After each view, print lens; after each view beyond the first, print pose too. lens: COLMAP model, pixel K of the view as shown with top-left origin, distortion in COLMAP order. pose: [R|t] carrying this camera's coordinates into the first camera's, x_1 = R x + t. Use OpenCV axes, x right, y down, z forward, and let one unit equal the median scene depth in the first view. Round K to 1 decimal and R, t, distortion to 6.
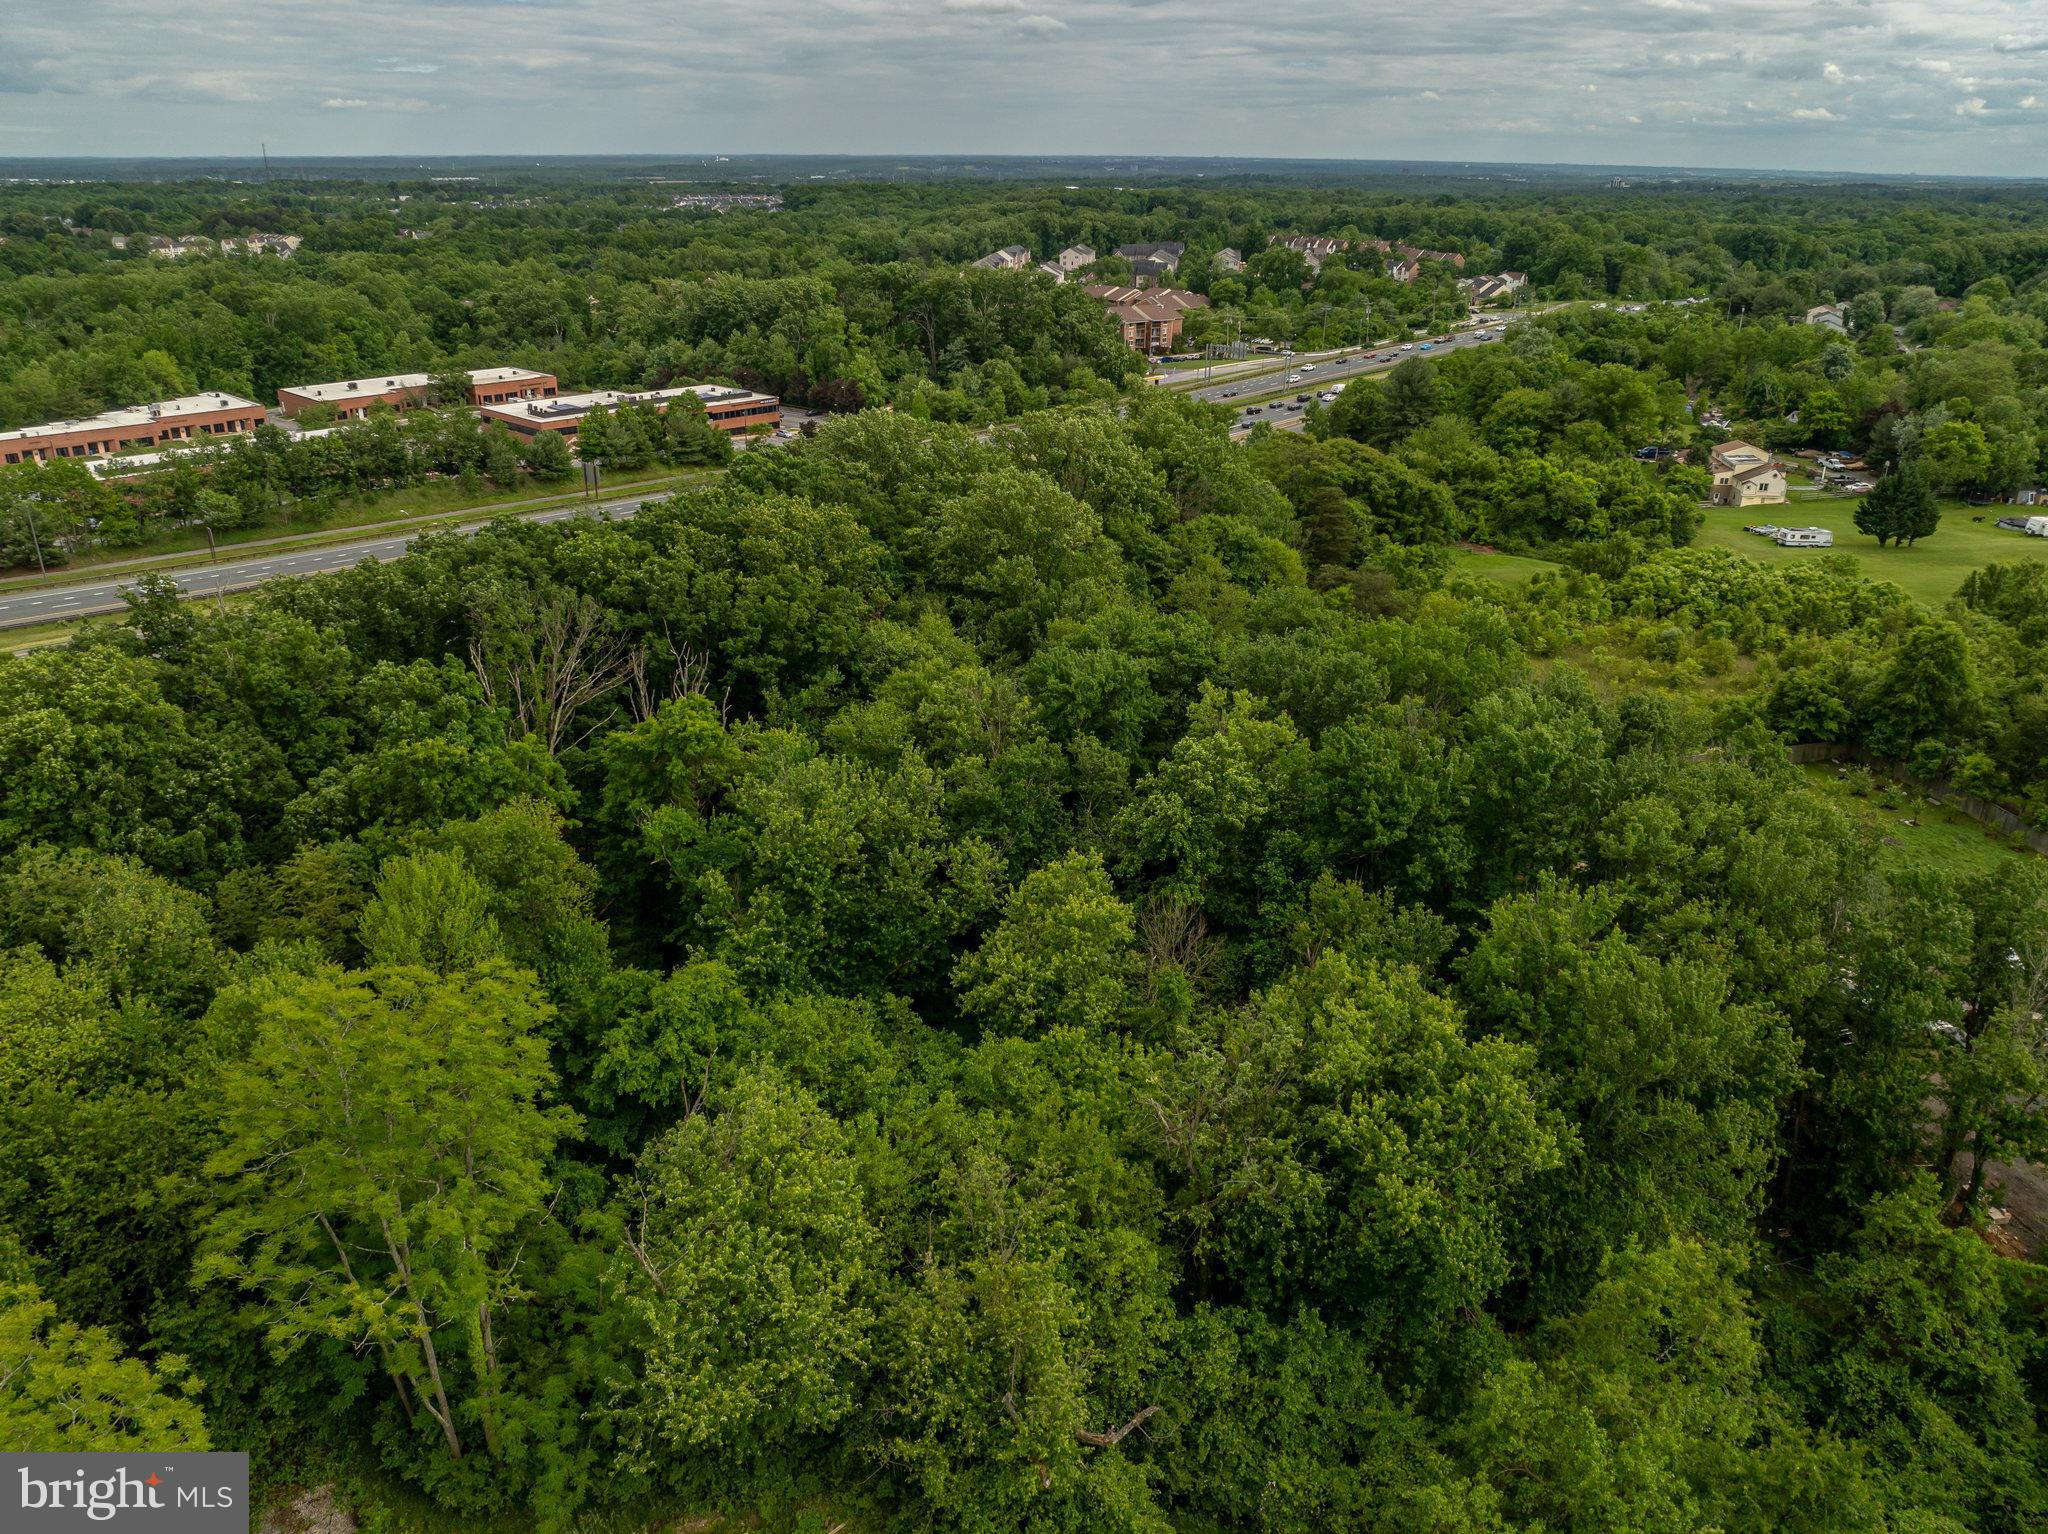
lens RADIAL K [[1444.4, 0, 1024.0], [0, 1444.4, 767.0], [0, 0, 1]] dist [-0.048335, 0.015612]
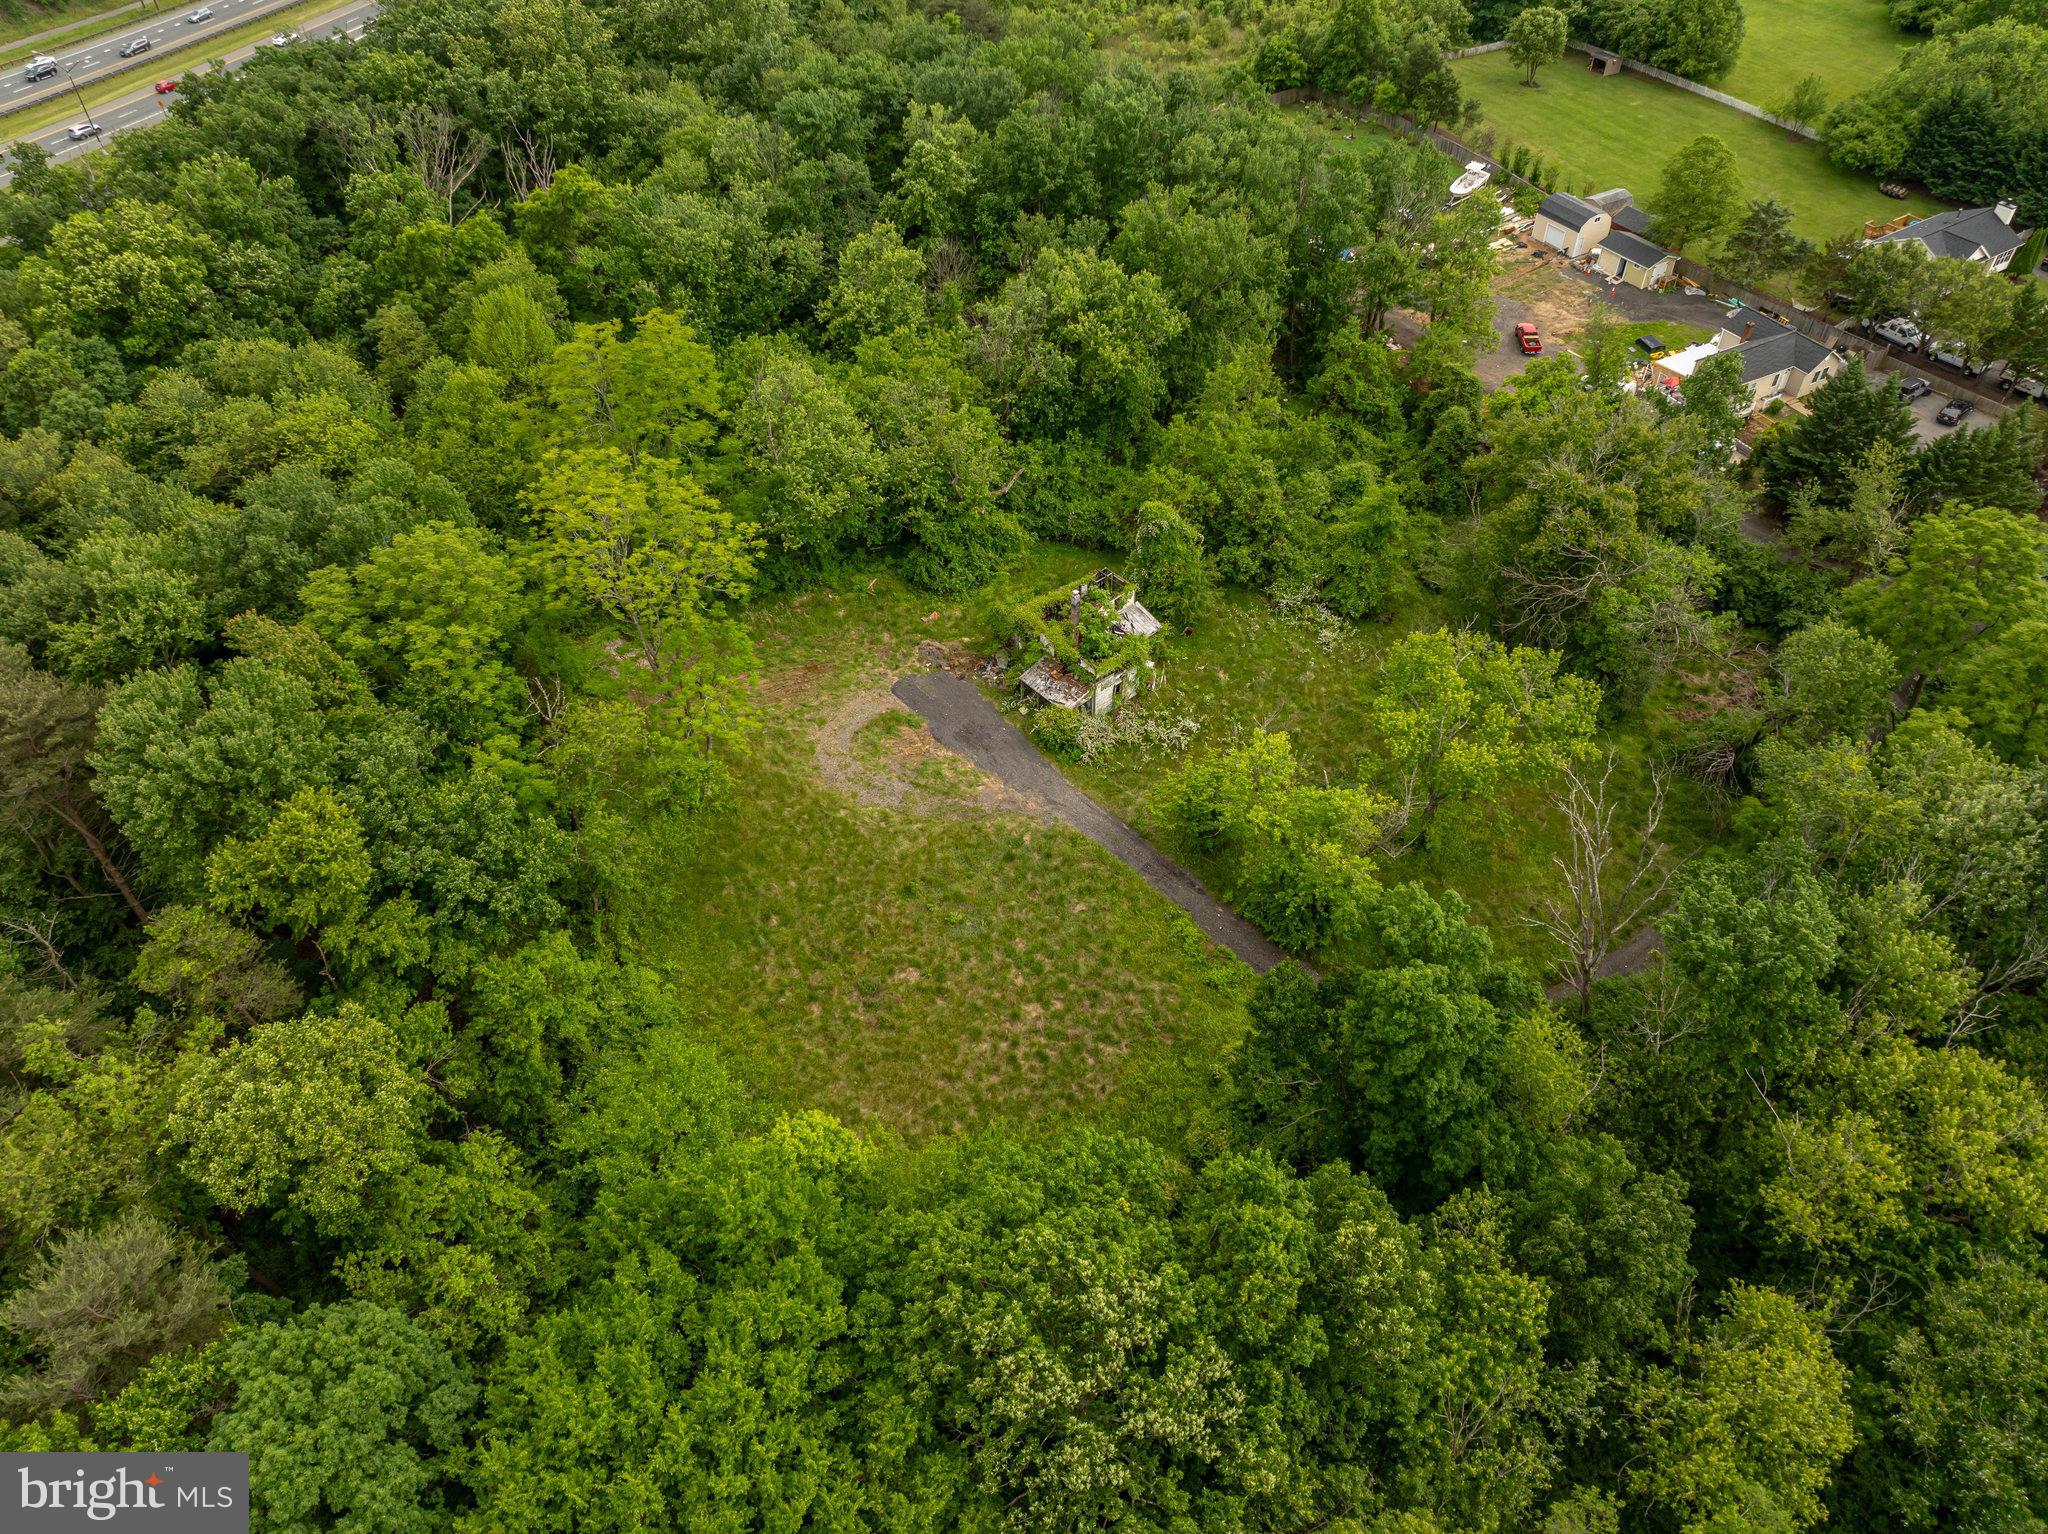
lens RADIAL K [[1434.7, 0, 1022.5], [0, 1434.7, 776.5], [0, 0, 1]] dist [-0.036228, -0.004637]
pose [[0.936420, -0.259201, 0.236500, -0.116629], [0.154009, 0.909245, 0.386723, 0.009777], [-0.315276, -0.325712, 0.891354, -0.228143]]
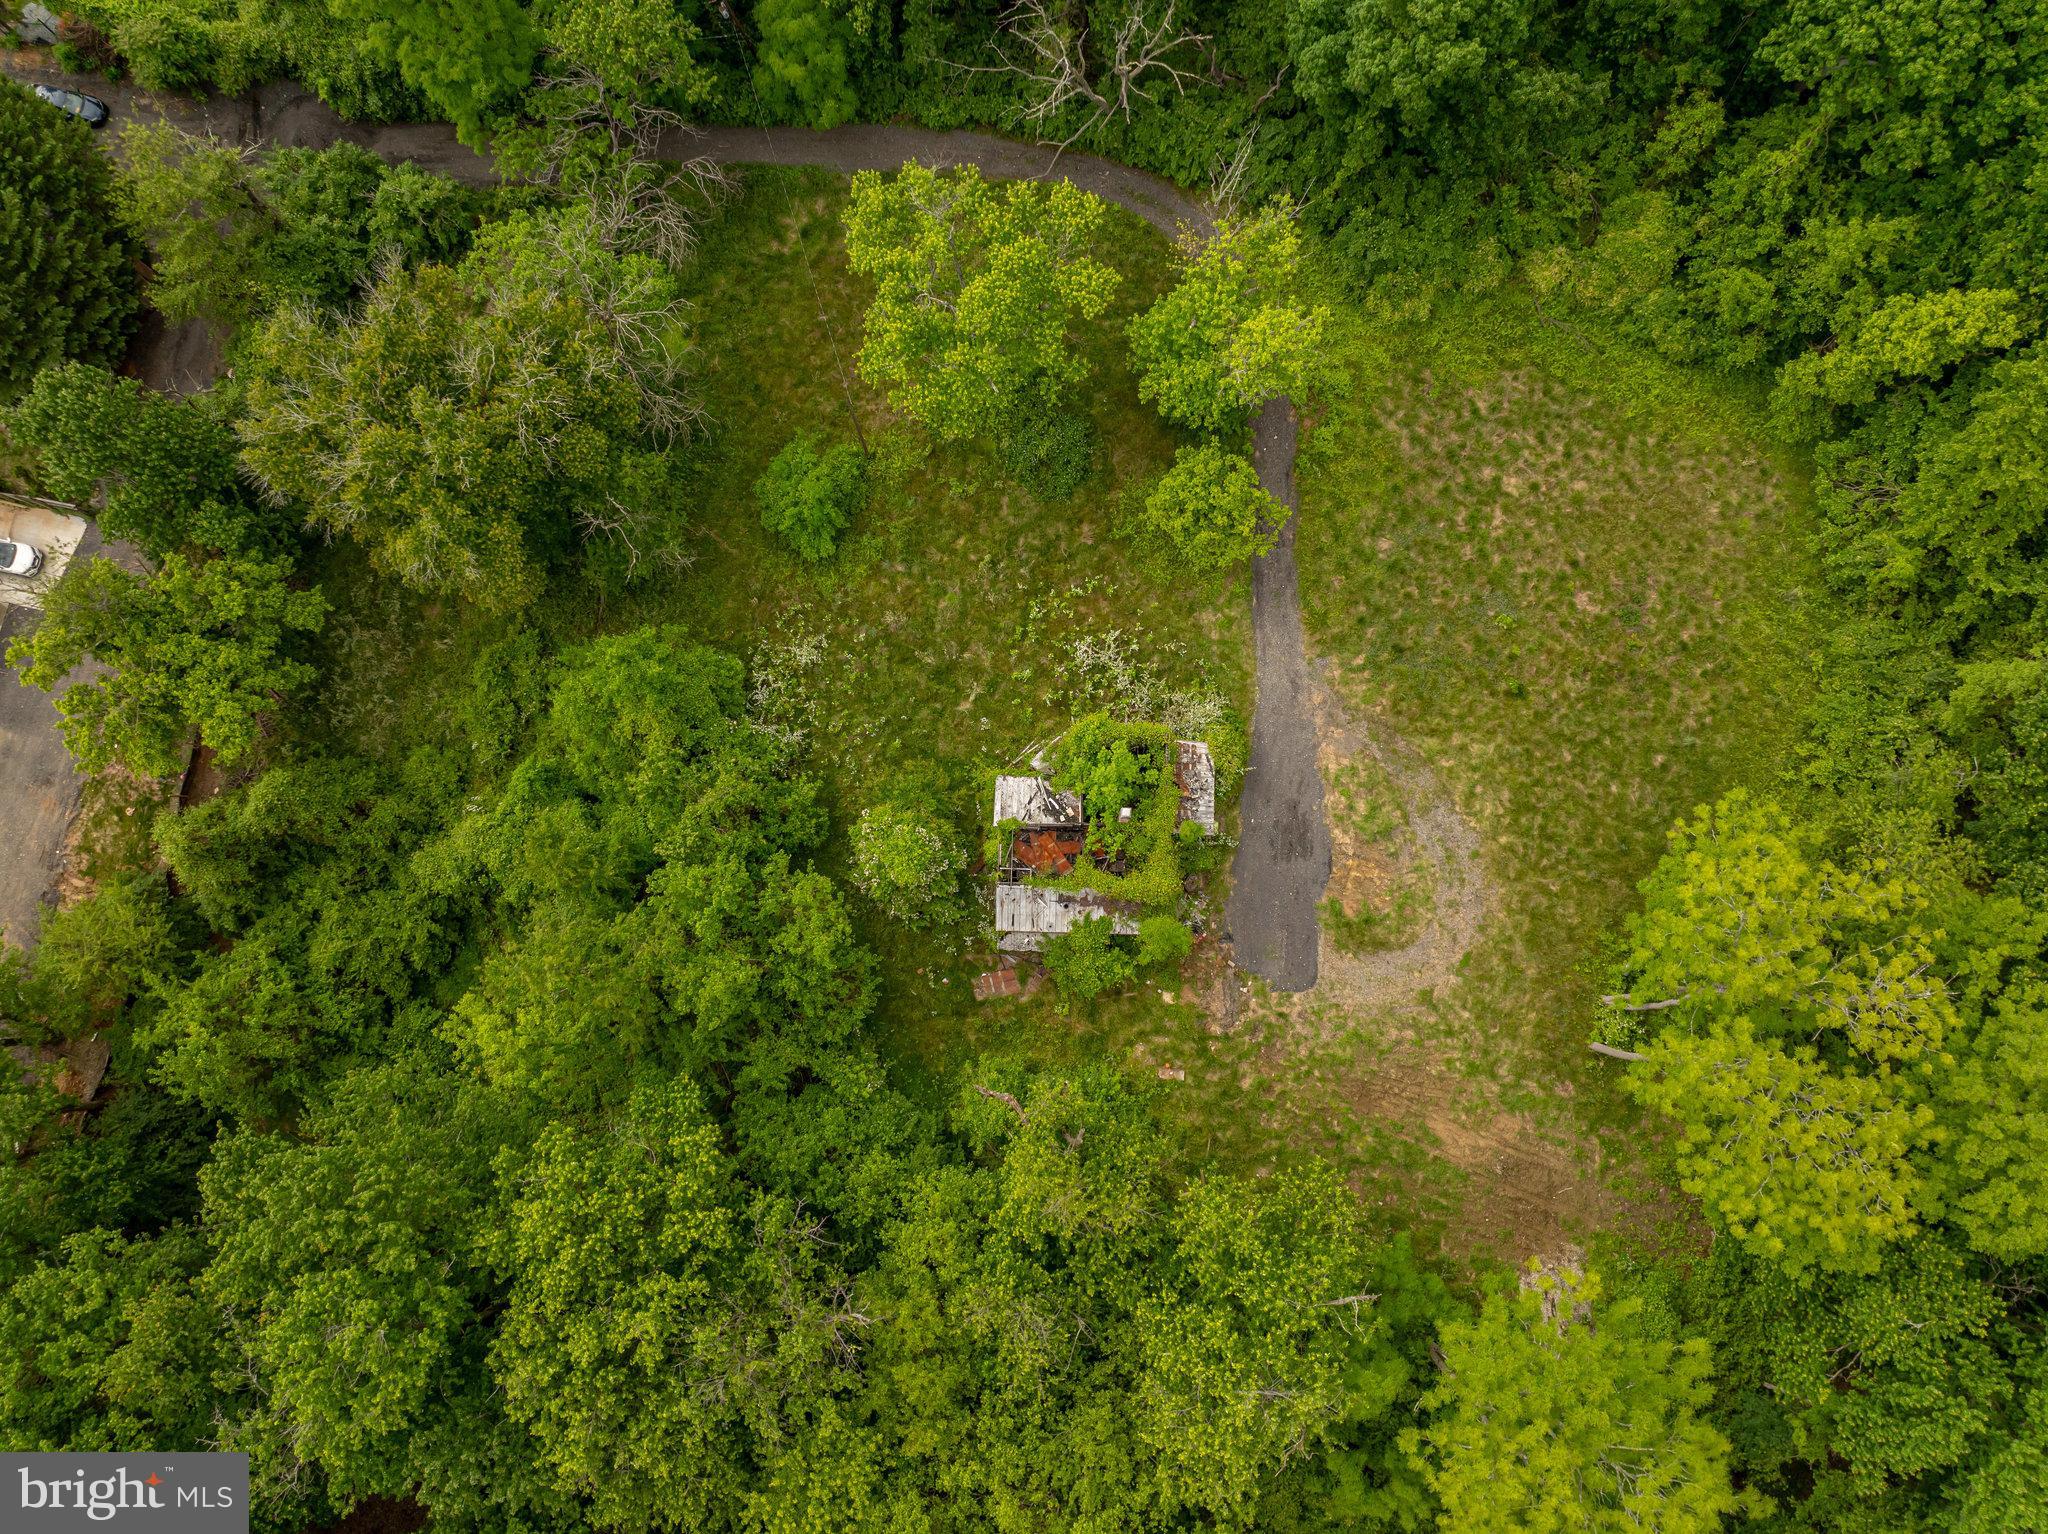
lens RADIAL K [[1434.7, 0, 1022.5], [0, 1434.7, 776.5], [0, 0, 1]] dist [-0.036228, -0.004637]
pose [[-0.924902, -0.375980, 0.056526, 0.019168], [0.152676, -0.231119, 0.960871, -0.162844], [-0.348204, 0.897342, 0.271166, 0.083921]]
